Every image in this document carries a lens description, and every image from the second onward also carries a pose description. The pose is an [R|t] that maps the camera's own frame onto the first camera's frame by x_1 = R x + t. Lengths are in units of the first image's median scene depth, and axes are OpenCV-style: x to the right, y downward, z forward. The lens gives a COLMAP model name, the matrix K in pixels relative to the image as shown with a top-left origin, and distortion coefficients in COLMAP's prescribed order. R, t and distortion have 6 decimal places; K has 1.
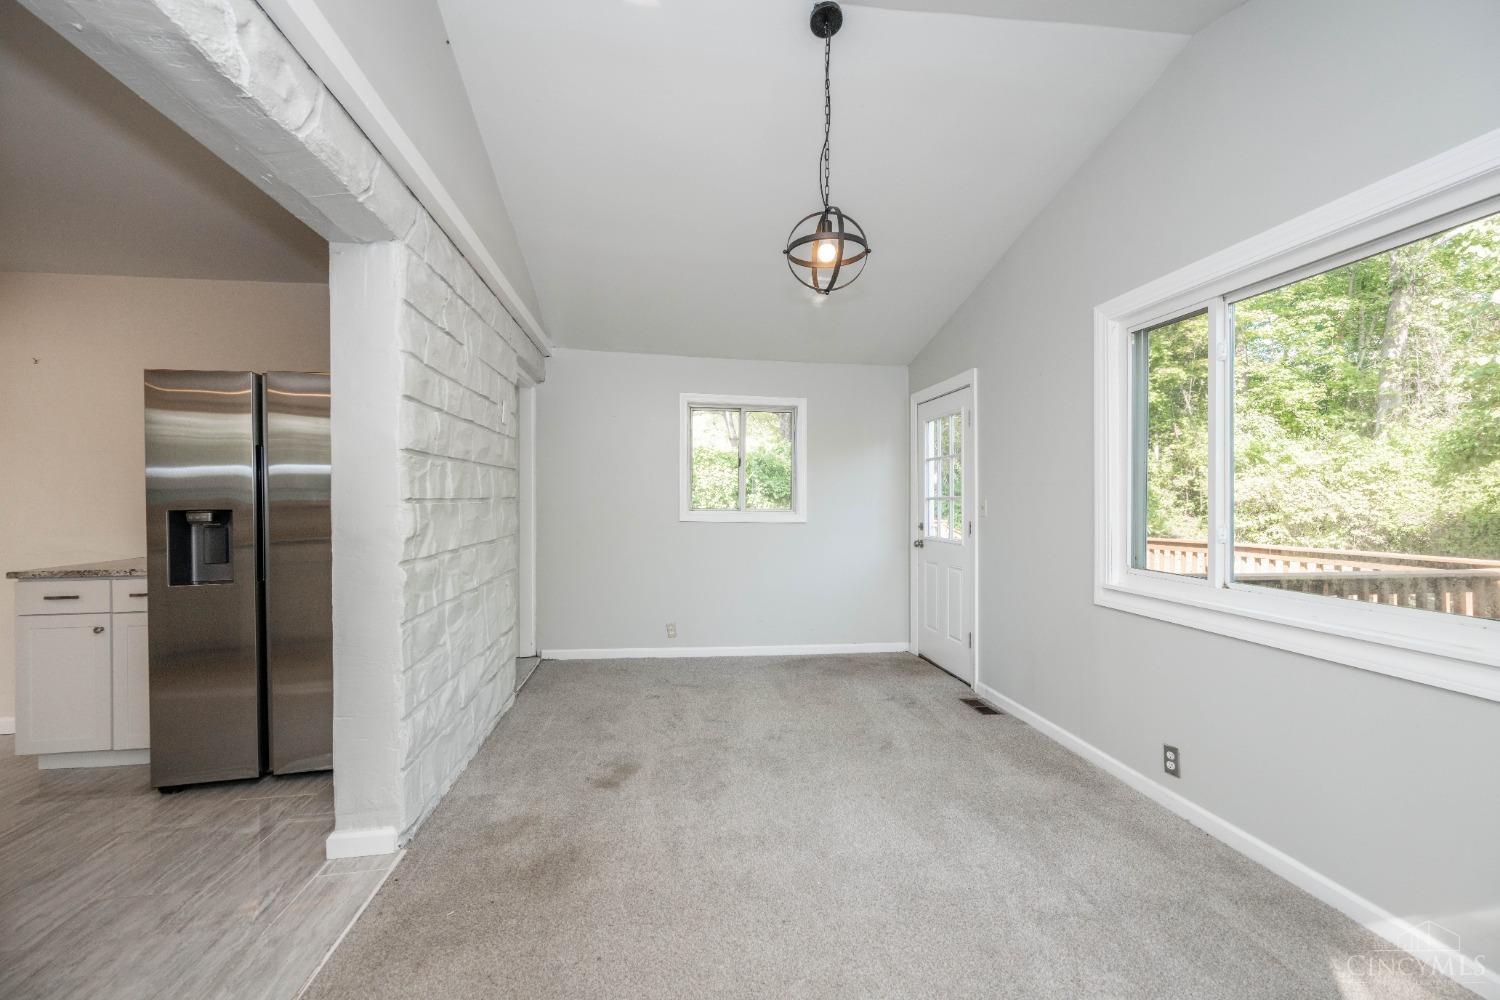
lens RADIAL K [[581.6, 0, 746.3], [0, 581.6, 500.1], [0, 0, 1]] dist [-0.008159, 0.001292]
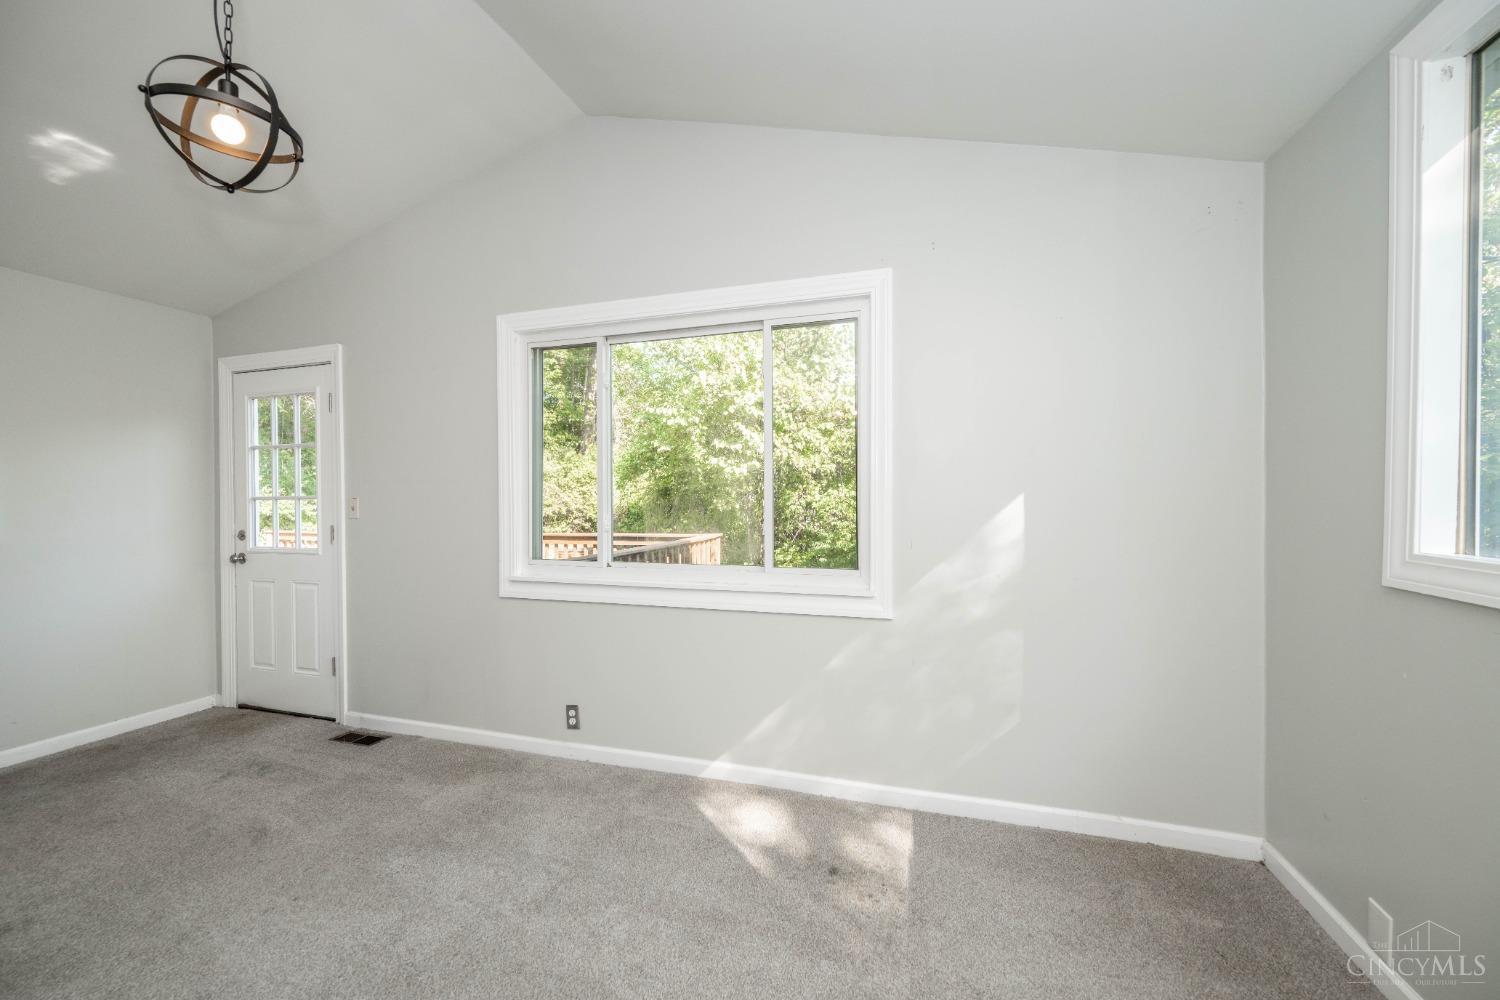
lens RADIAL K [[581.6, 0, 747.4], [0, 581.6, 500.8], [0, 0, 1]] dist [-0.008159, 0.001292]
pose [[0.434484, -0.009573, 0.900629, -0.111184], [0.007703, 0.999946, 0.006912, 0.000189], [-0.900647, 0.003935, 0.434534, 0.097189]]
